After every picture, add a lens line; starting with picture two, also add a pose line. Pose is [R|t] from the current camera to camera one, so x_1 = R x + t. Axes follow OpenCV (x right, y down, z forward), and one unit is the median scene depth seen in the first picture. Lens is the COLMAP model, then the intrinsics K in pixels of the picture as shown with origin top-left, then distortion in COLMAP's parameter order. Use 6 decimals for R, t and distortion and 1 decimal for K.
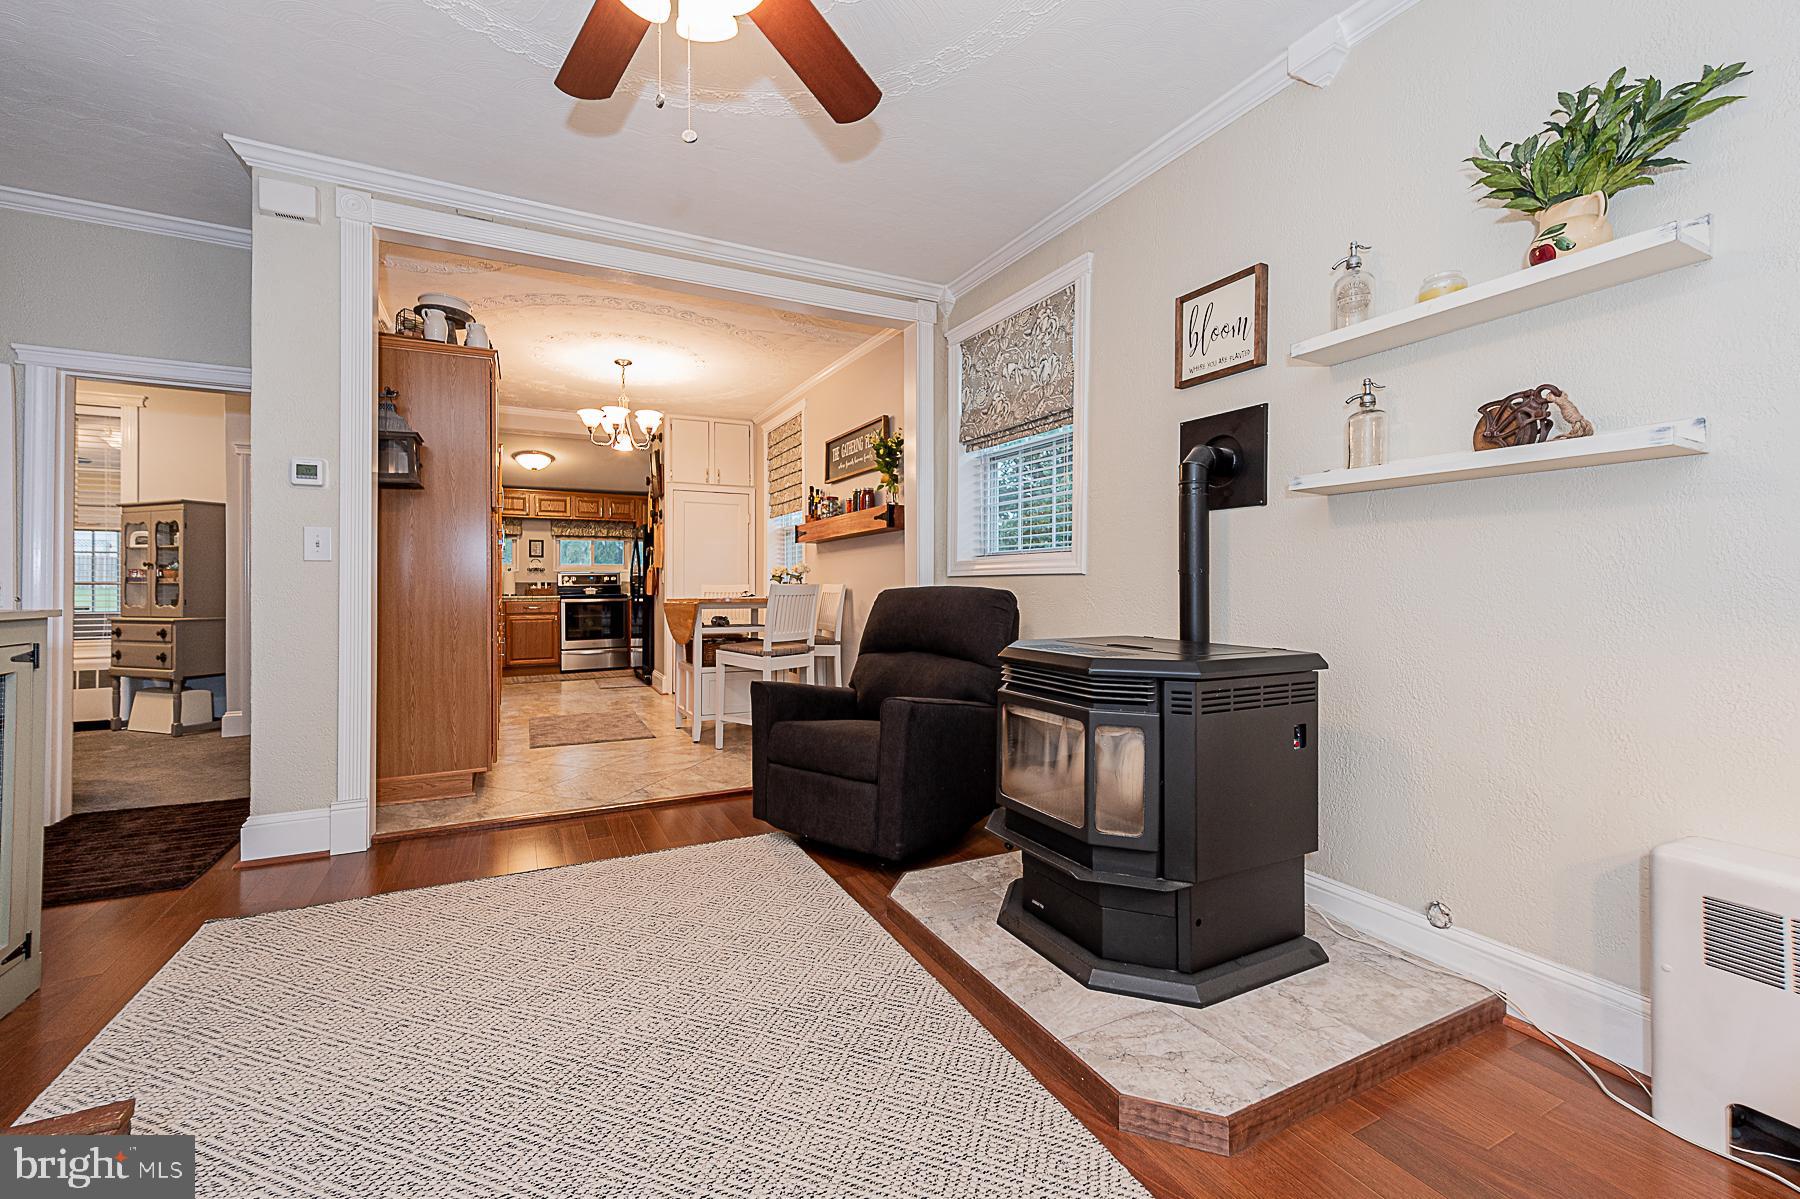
lens RADIAL K [[710.2, 0, 871.2], [0, 710.2, 582.1], [0, 0, 1]] dist [0.015997, -0.000330]
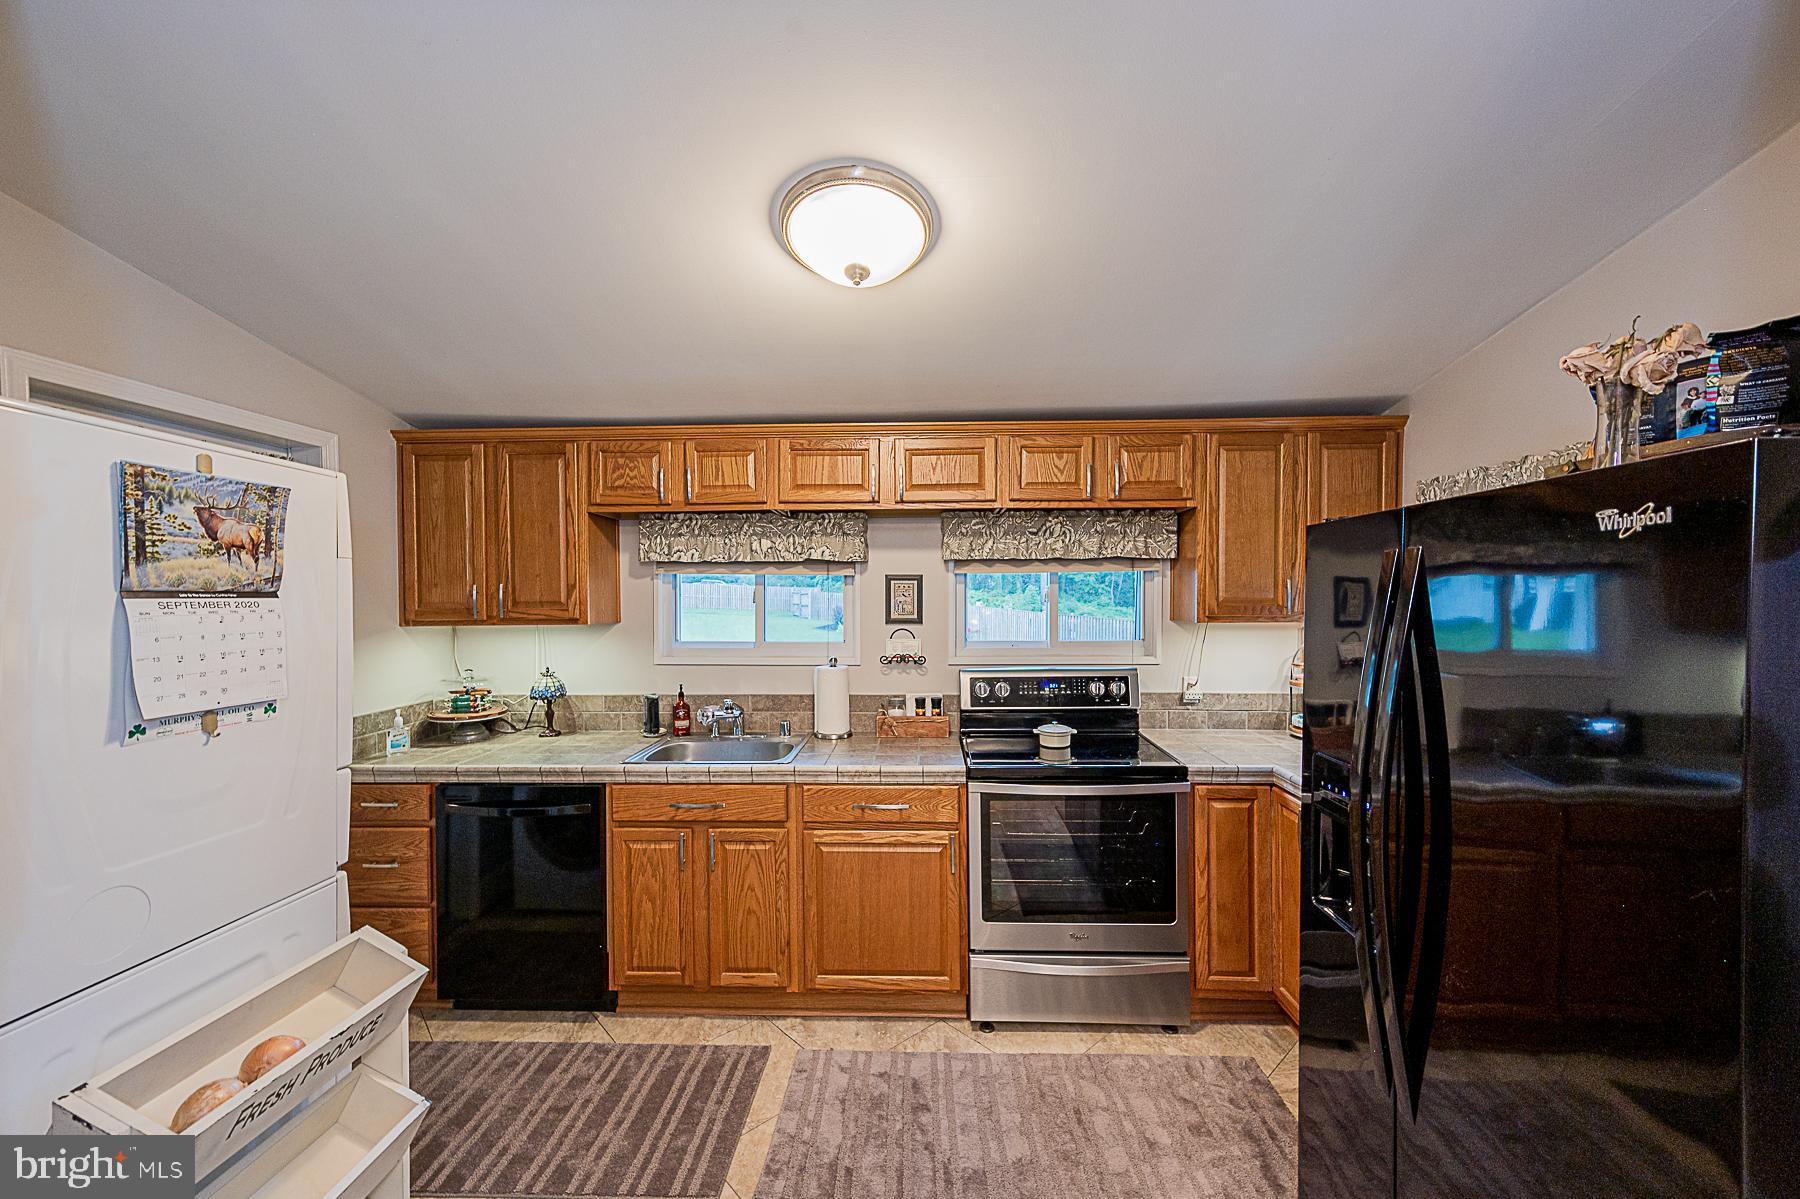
lens RADIAL K [[710.2, 0, 893.1], [0, 710.2, 609.8], [0, 0, 1]] dist [0.015997, -0.000330]
pose [[0.869736, 0.009621, -0.493424, -0.498128], [0.001811, 0.999741, 0.022686, -0.081796], [0.493514, -0.020624, 0.869493, 1.144578]]
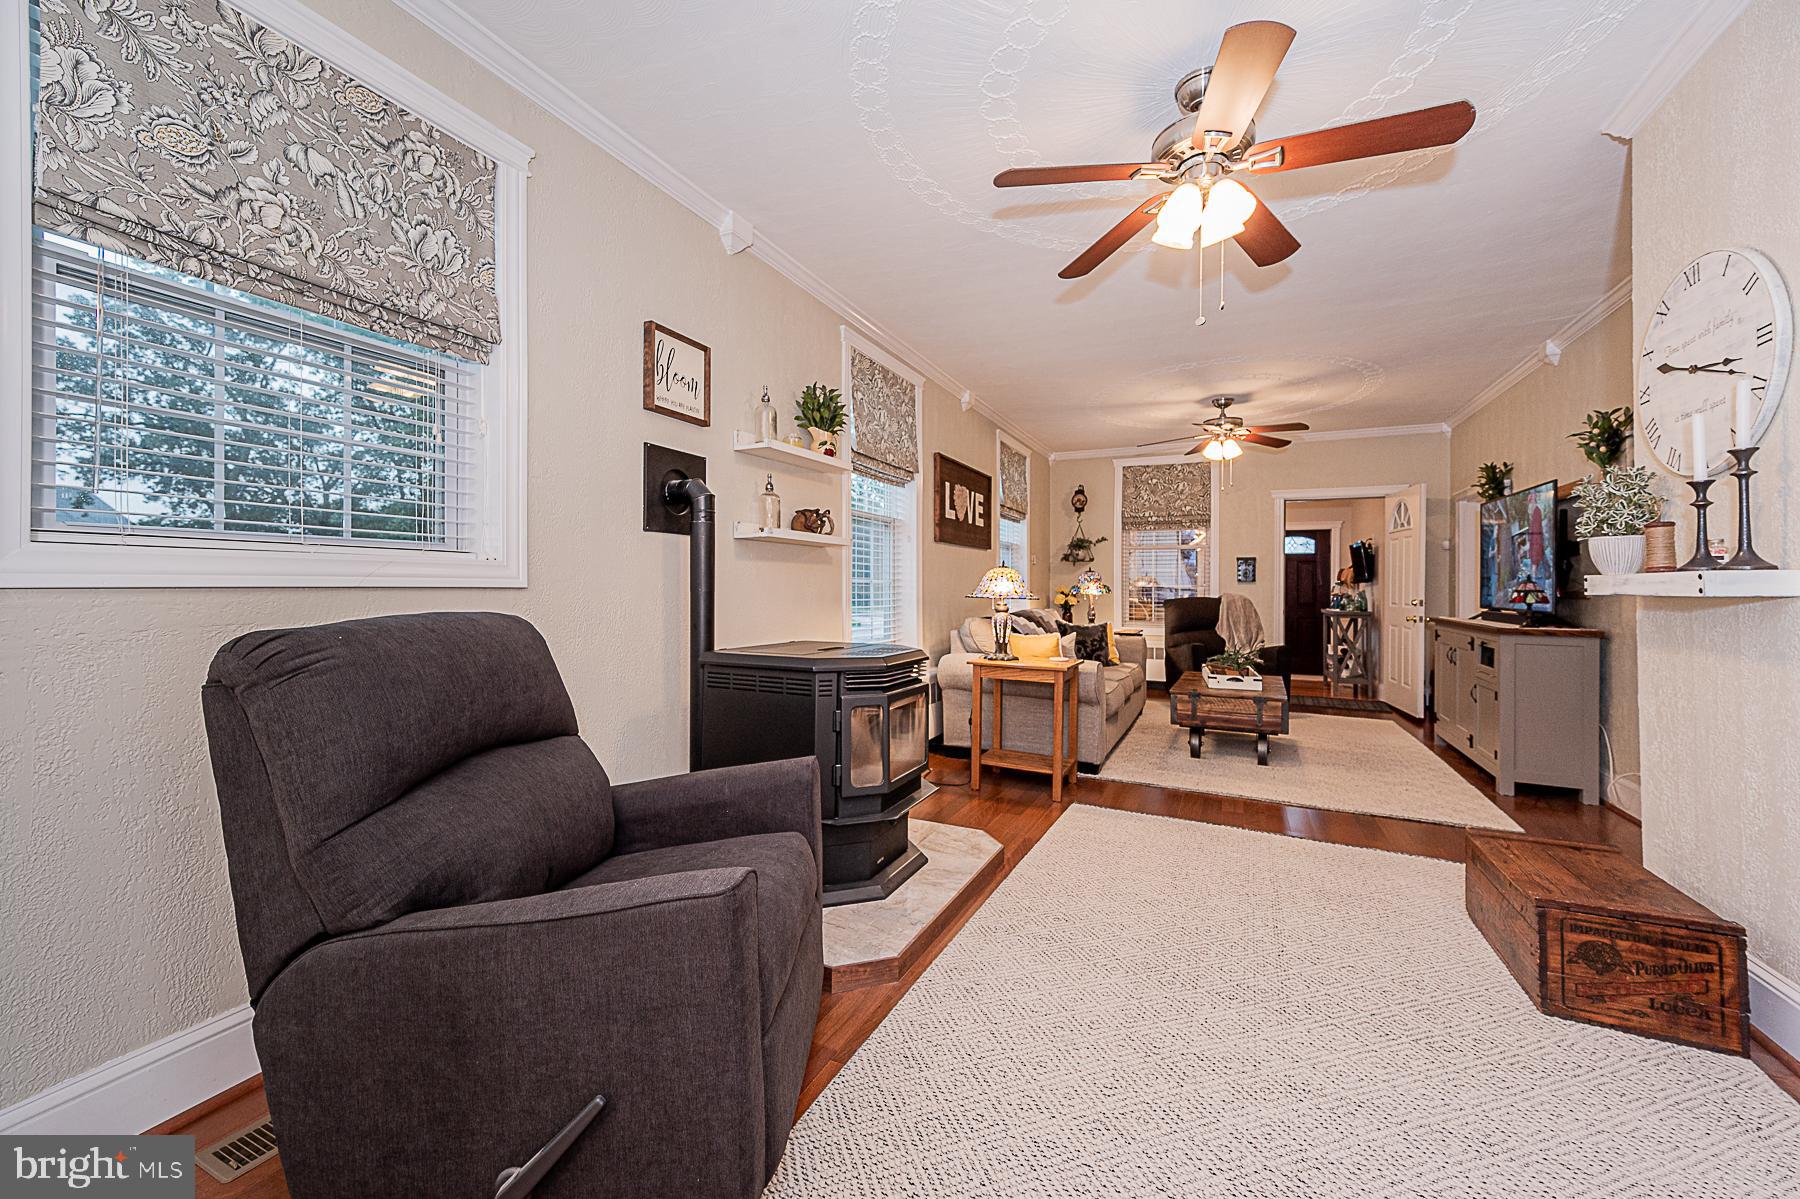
lens RADIAL K [[710.2, 0, 889.6], [0, 710.2, 578.8], [0, 0, 1]] dist [0.015997, -0.000330]
pose [[-0.603397, 0.005464, 0.797422, -0.278758], [-0.009183, 0.999863, -0.013800, -0.008264], [-0.797388, -0.015650, -0.603264, 0.633238]]
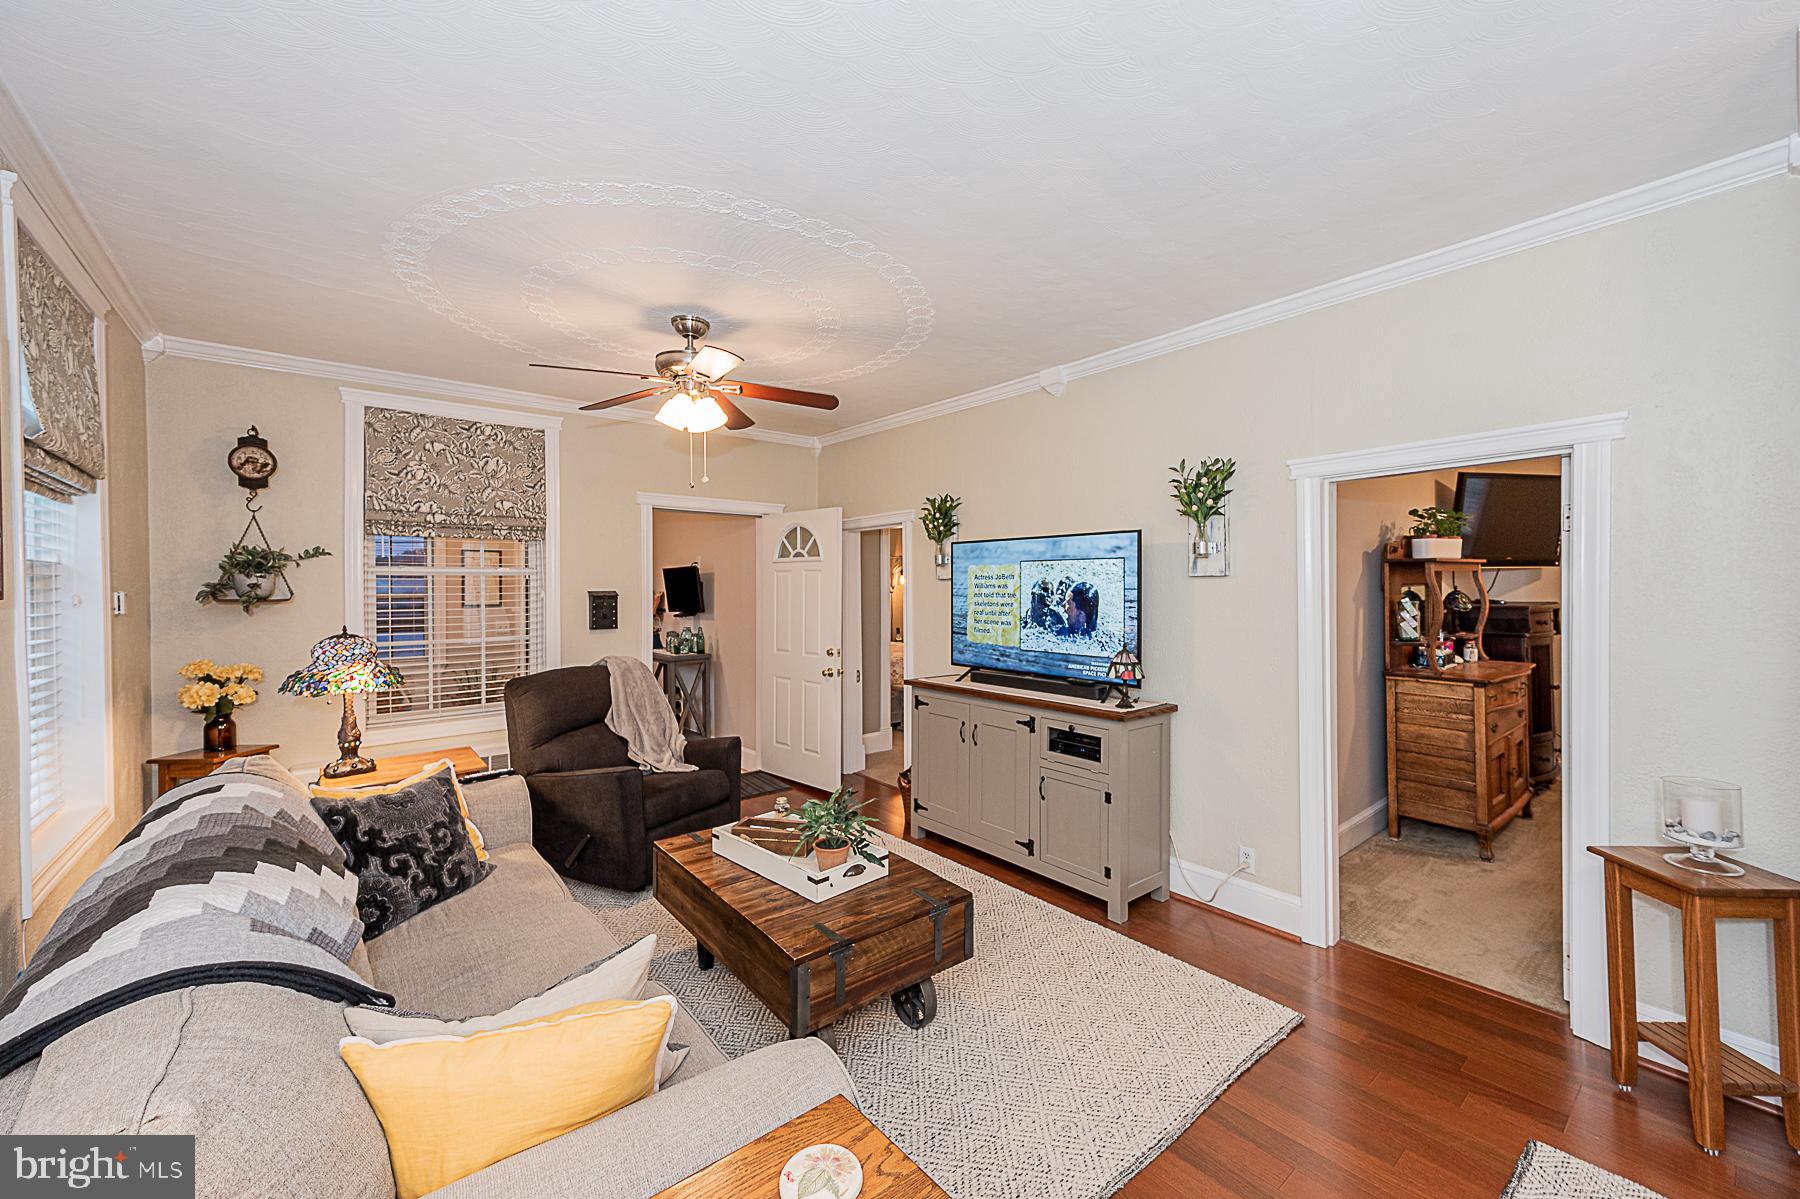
lens RADIAL K [[710.2, 0, 921.6], [0, 710.2, 592.3], [0, 0, 1]] dist [0.015997, -0.000330]
pose [[-0.971578, 0.007507, -0.236601, 0.215524], [0.006291, 0.999963, 0.005897, -0.074744], [0.236637, 0.004241, -0.971589, 0.218433]]
